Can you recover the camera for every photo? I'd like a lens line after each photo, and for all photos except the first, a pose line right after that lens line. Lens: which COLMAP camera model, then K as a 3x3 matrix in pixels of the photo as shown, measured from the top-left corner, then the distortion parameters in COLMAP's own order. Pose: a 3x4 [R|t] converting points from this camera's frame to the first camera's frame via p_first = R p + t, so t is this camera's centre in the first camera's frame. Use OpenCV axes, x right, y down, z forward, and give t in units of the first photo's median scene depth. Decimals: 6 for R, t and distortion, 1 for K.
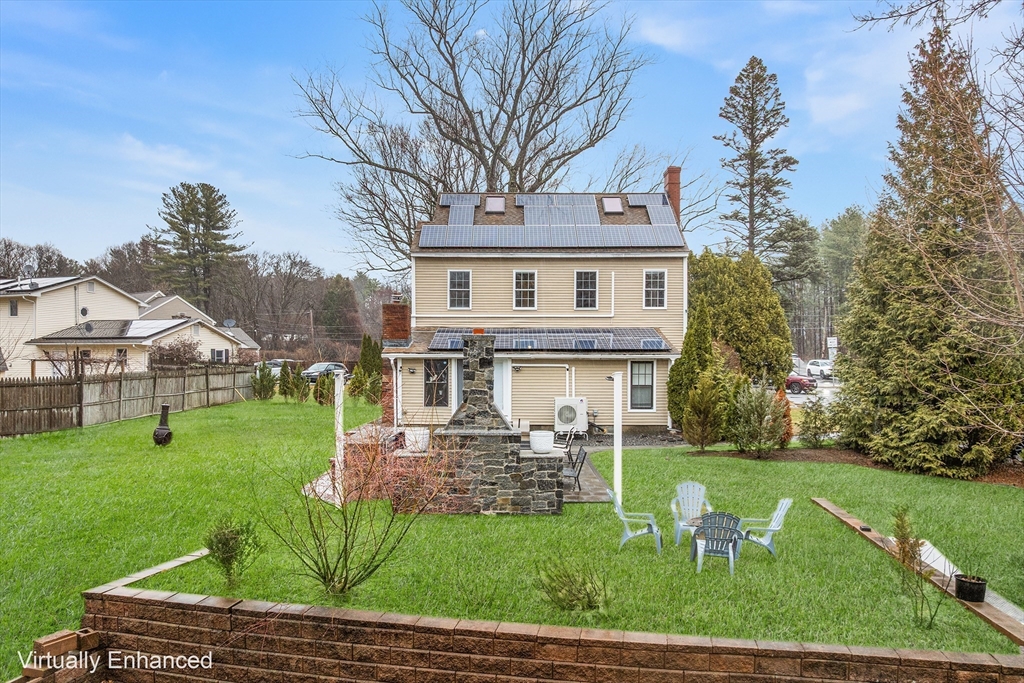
lens RADIAL K [[729.5, 0, 508.2], [0, 729.5, 388.4], [0, 0, 1]] dist [-0.017407, -0.000530]
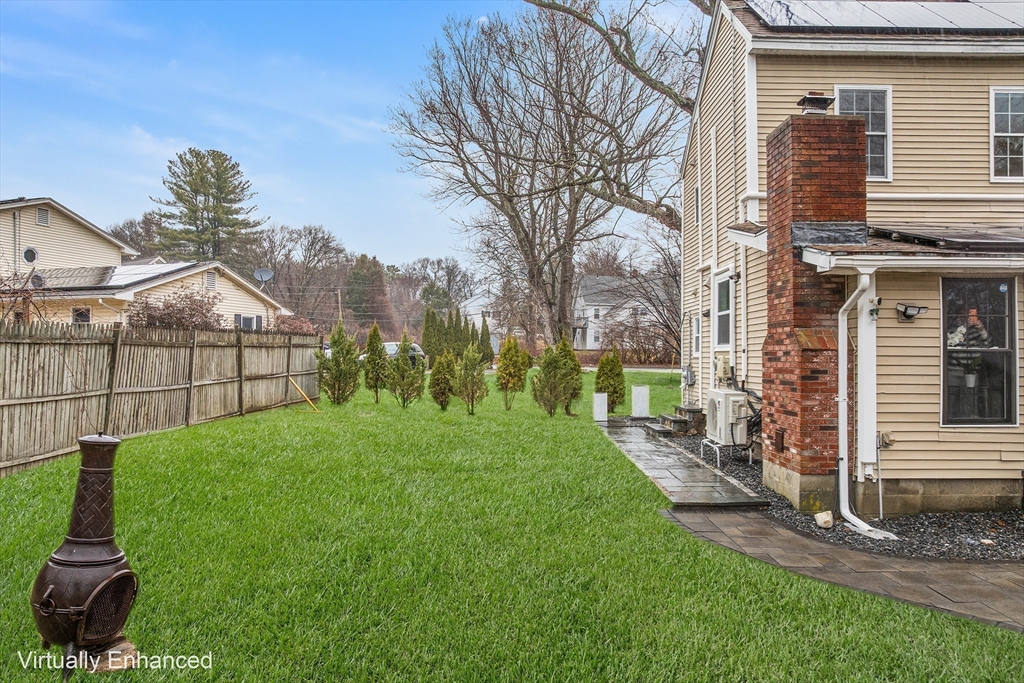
lens RADIAL K [[734.9, 0, 515.8], [0, 734.9, 353.0], [0, 0, 1]] dist [-0.031508, 0.001964]
pose [[0.999995, -0.002635, 0.001573, -0.245958], [0.002696, 0.999188, -0.040205, 0.004877], [-0.001466, 0.040209, 0.999190, 0.549919]]
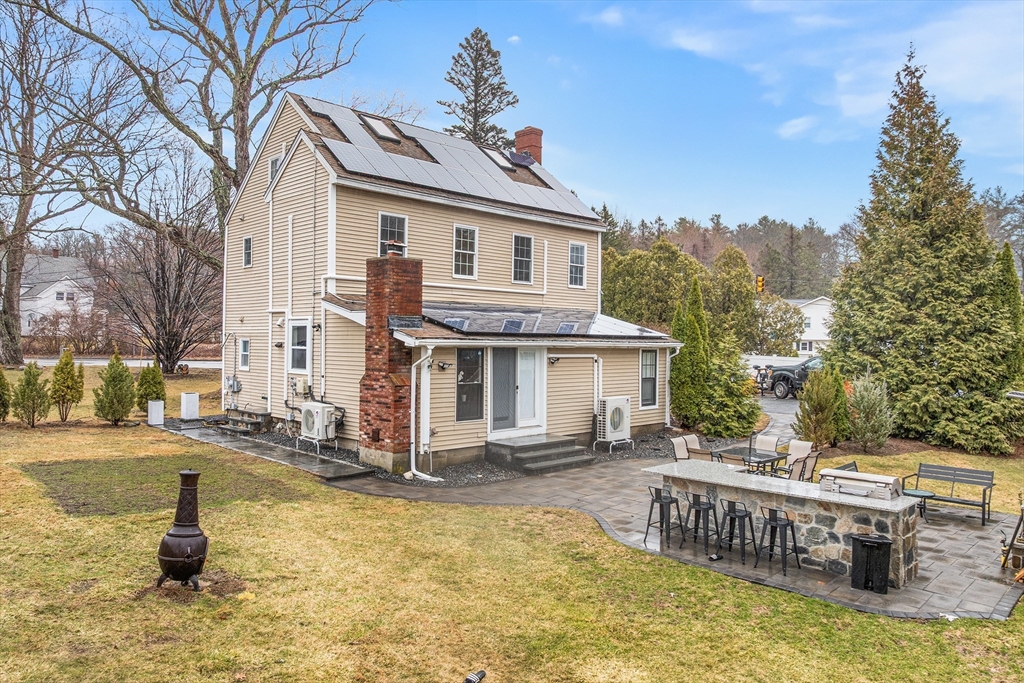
lens RADIAL K [[720.7, 0, 512.0], [0, 720.7, 341.5], [0, 0, 1]] dist [-0.010940, -0.001752]
pose [[0.709917, 0.005145, 0.704266, -0.428590], [0.013576, 0.999688, -0.020988, -0.025641], [-0.704154, 0.024461, 0.709626, 0.413645]]
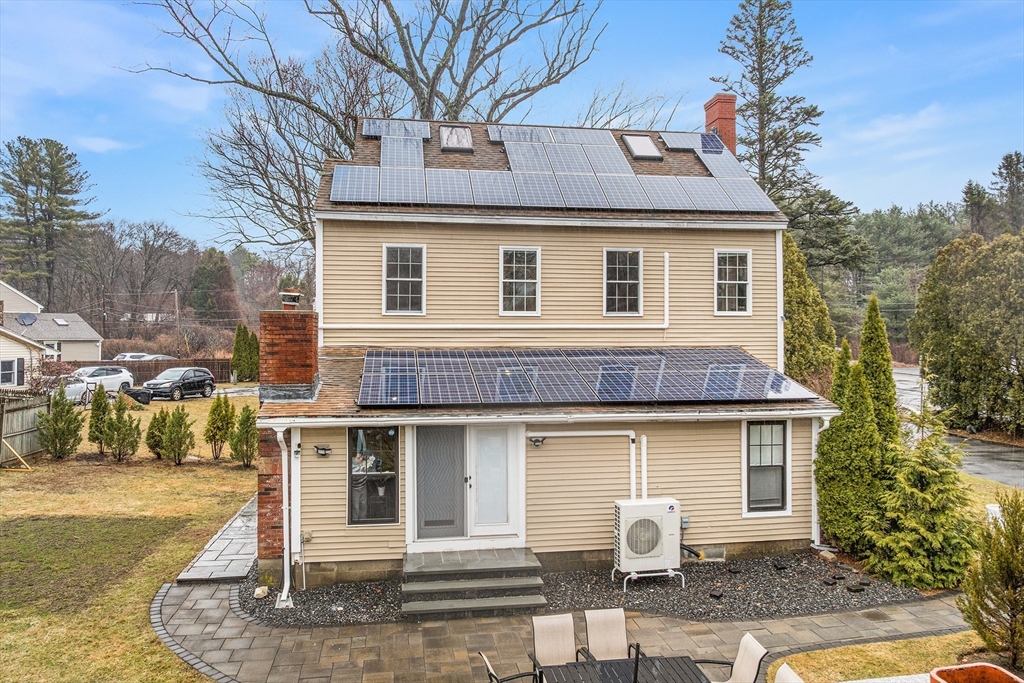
lens RADIAL K [[734.7, 0, 512.3], [0, 734.7, 333.1], [0, 0, 1]] dist [-0.033743, 0.000208]
pose [[0.987751, -0.001911, 0.156029, -0.067310], [0.008701, 0.999044, -0.042846, -0.064909], [-0.155797, 0.043678, 0.986823, 0.403898]]
